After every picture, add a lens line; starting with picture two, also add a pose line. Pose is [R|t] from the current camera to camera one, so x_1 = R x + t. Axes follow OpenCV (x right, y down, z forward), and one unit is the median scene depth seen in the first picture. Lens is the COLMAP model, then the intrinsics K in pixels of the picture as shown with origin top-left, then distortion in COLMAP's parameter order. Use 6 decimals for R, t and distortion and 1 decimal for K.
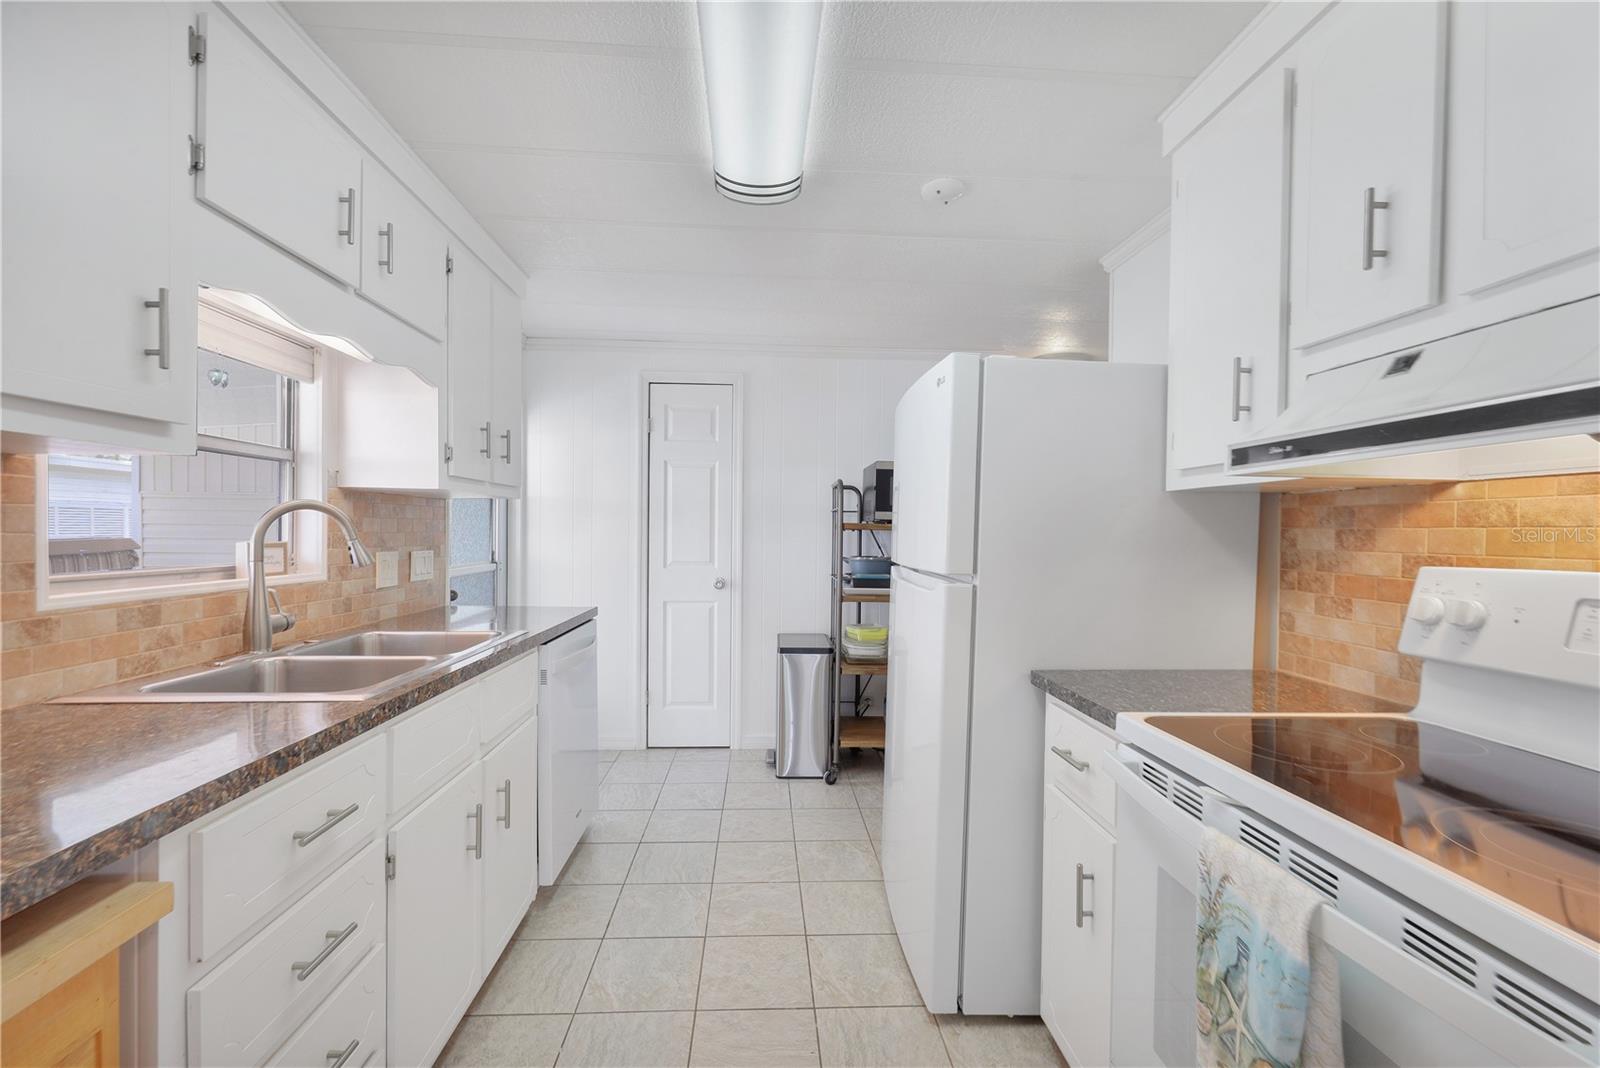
lens RADIAL K [[658.2, 0, 798.8], [0, 658.2, 534.9], [0, 0, 1]] dist [0.001500, -0.000267]
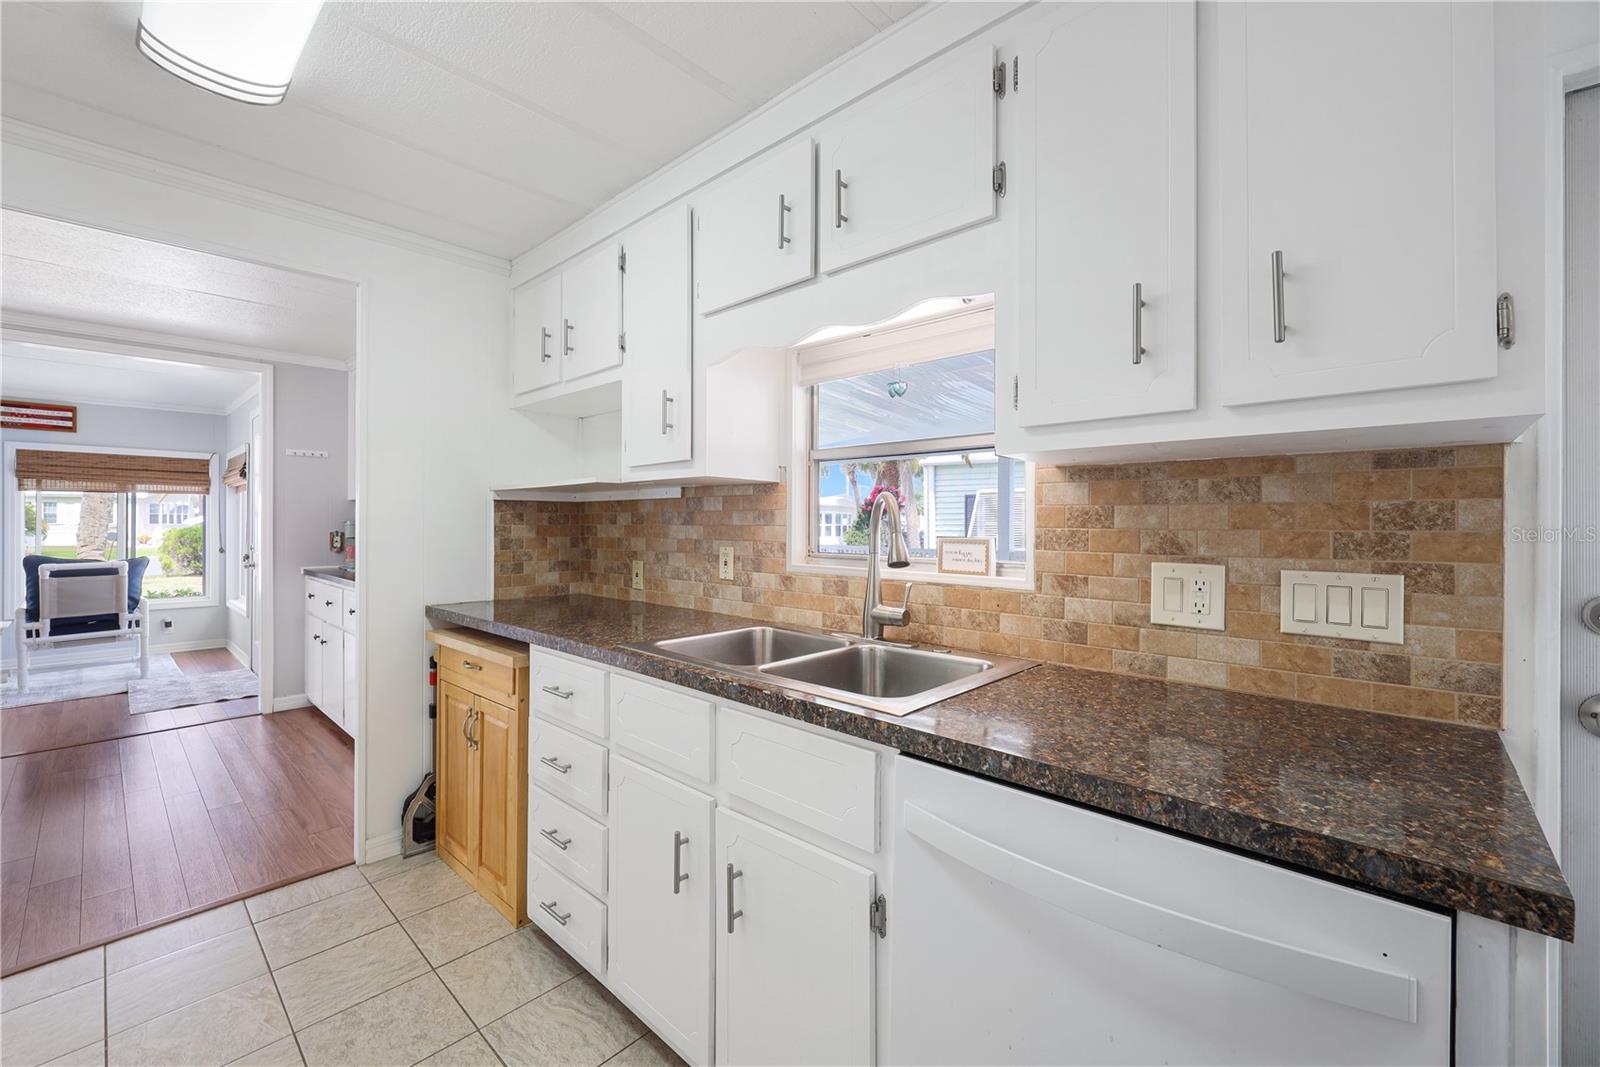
lens RADIAL K [[658.2, 0, 772.1], [0, 658.2, 528.4], [0, 0, 1]] dist [0.001500, -0.000267]
pose [[-0.729691, -0.004235, -0.683764, 0.026986], [-0.013722, 0.999870, 0.008452, -0.005742], [0.683640, 0.015550, -0.729654, 1.343346]]
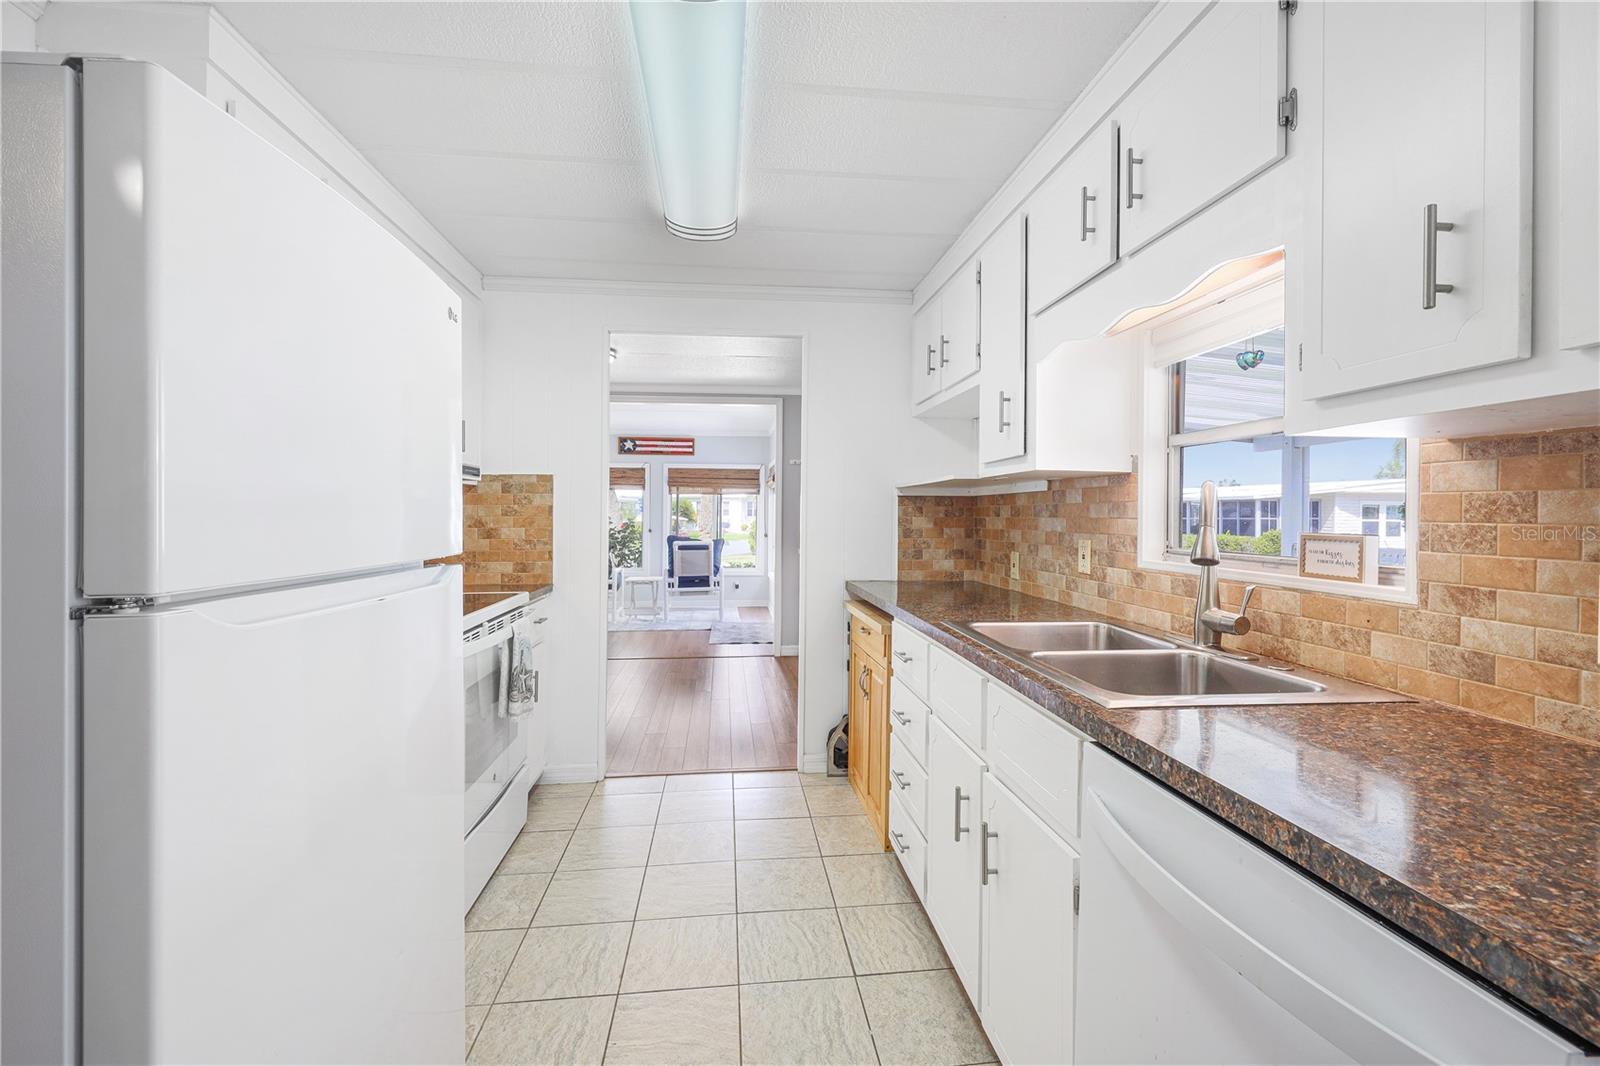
lens RADIAL K [[658.2, 0, 769.4], [0, 658.2, 514.5], [0, 0, 1]] dist [0.001500, -0.000267]
pose [[-0.999607, -0.013646, -0.024480, -0.131912], [-0.013843, 0.999873, 0.007913, -0.007429], [0.024369, 0.008249, -0.999669, 1.558831]]
